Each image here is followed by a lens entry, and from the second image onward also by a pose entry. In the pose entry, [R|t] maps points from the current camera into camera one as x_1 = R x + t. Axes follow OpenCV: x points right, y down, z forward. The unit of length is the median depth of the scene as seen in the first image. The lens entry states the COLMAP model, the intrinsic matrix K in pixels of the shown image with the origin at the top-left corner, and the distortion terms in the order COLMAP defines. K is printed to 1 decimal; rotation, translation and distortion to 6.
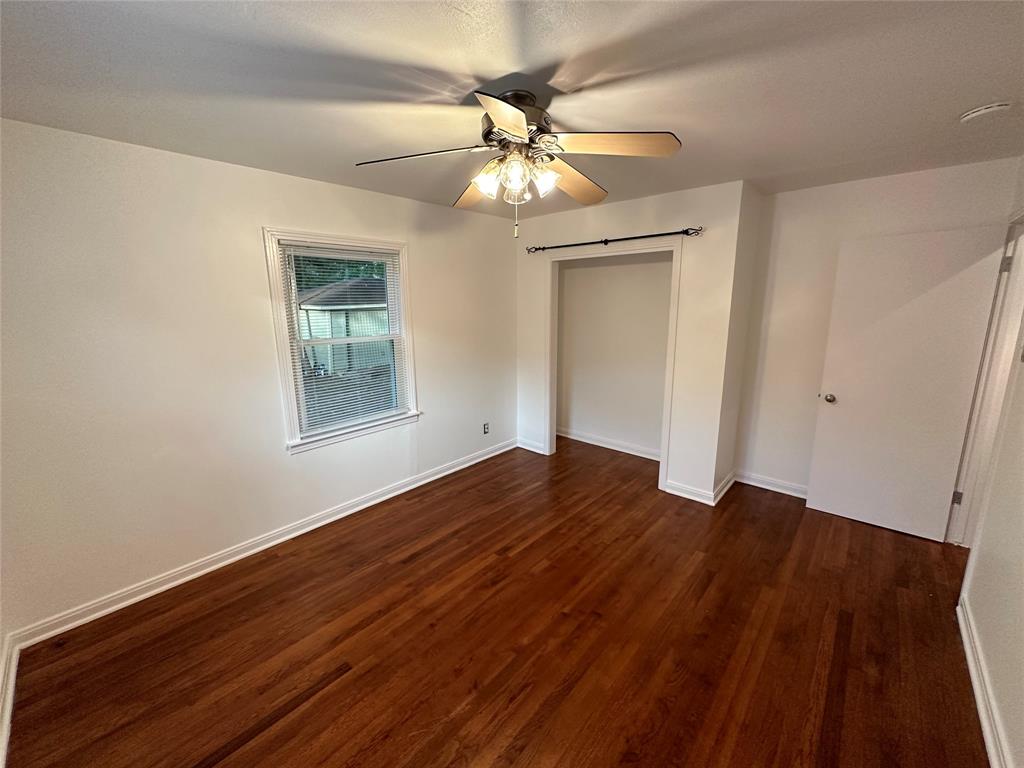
lens RADIAL K [[405.0, 0, 512.8], [0, 405.0, 381.7], [0, 0, 1]] dist [-0.001230, 0.000013]
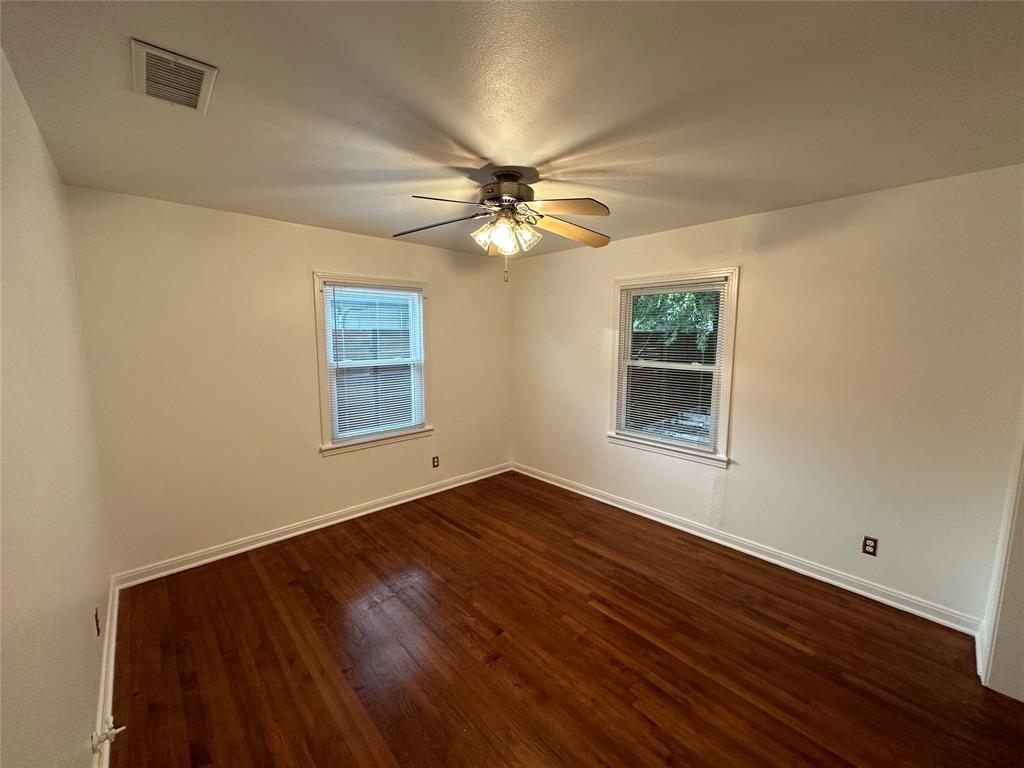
lens RADIAL K [[405.0, 0, 512.8], [0, 405.0, 381.7], [0, 0, 1]] dist [-0.001230, 0.000013]
pose [[-0.082588, 0.133189, -0.987644, 0.794895], [-0.195779, 0.969549, 0.147120, -0.152732], [0.977164, 0.205511, -0.053998, 0.715780]]
